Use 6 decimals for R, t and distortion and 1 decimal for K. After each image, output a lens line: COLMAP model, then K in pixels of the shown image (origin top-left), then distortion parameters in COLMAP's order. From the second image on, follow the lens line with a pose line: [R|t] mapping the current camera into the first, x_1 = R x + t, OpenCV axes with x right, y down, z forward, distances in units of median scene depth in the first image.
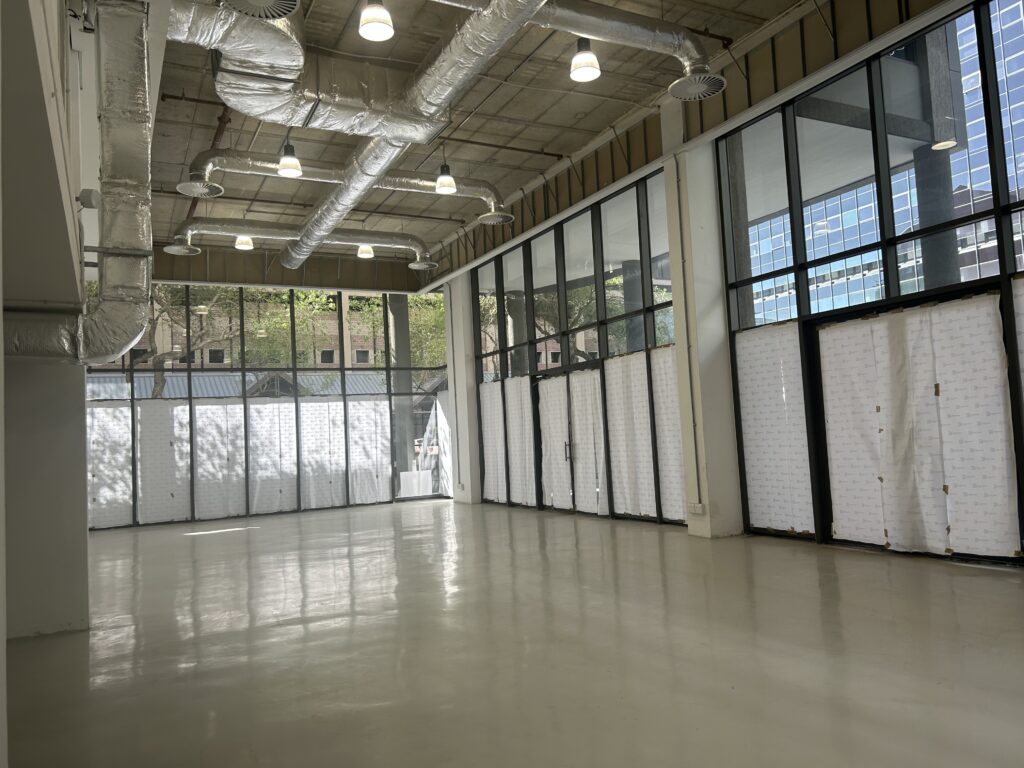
lens RADIAL K [[771.6, 0, 507.5], [0, 771.6, 384.2], [0, 0, 1]] dist [0.048036, -0.042641]
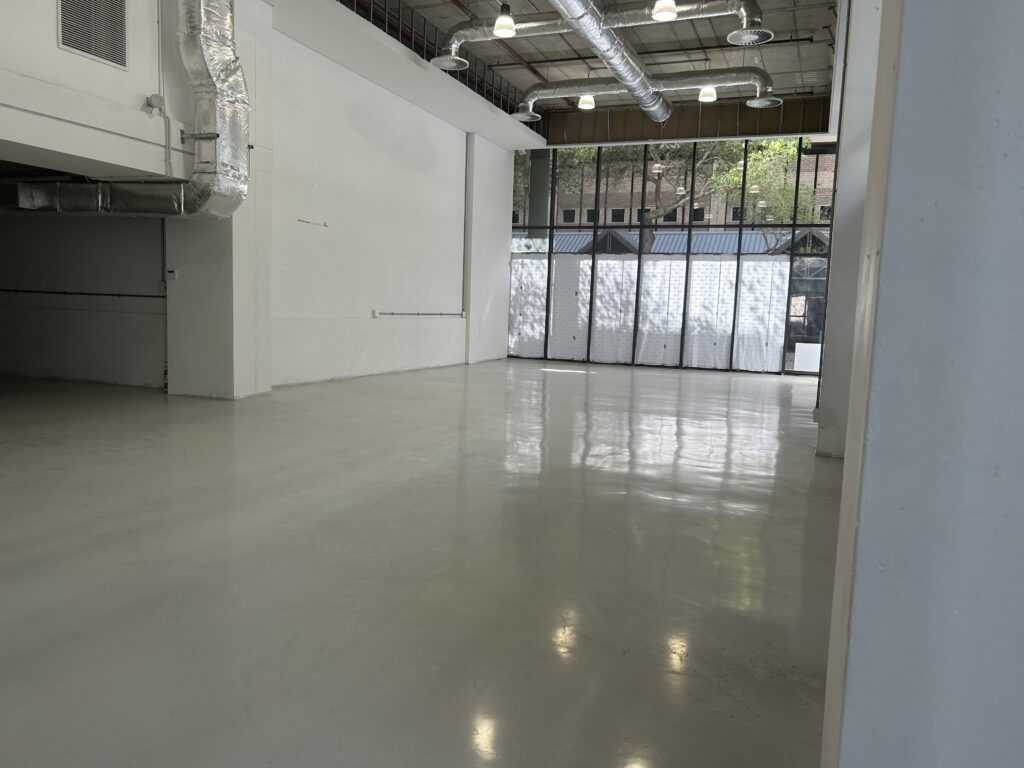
lens RADIAL K [[771.6, 0, 512.8], [0, 771.6, 391.5], [0, 0, 1]] dist [0.048036, -0.042641]
pose [[0.650966, 0.156729, -0.742751, 0.426360], [-0.013964, 0.980761, 0.194713, -0.002561], [0.758978, -0.116379, 0.640631, 0.203745]]
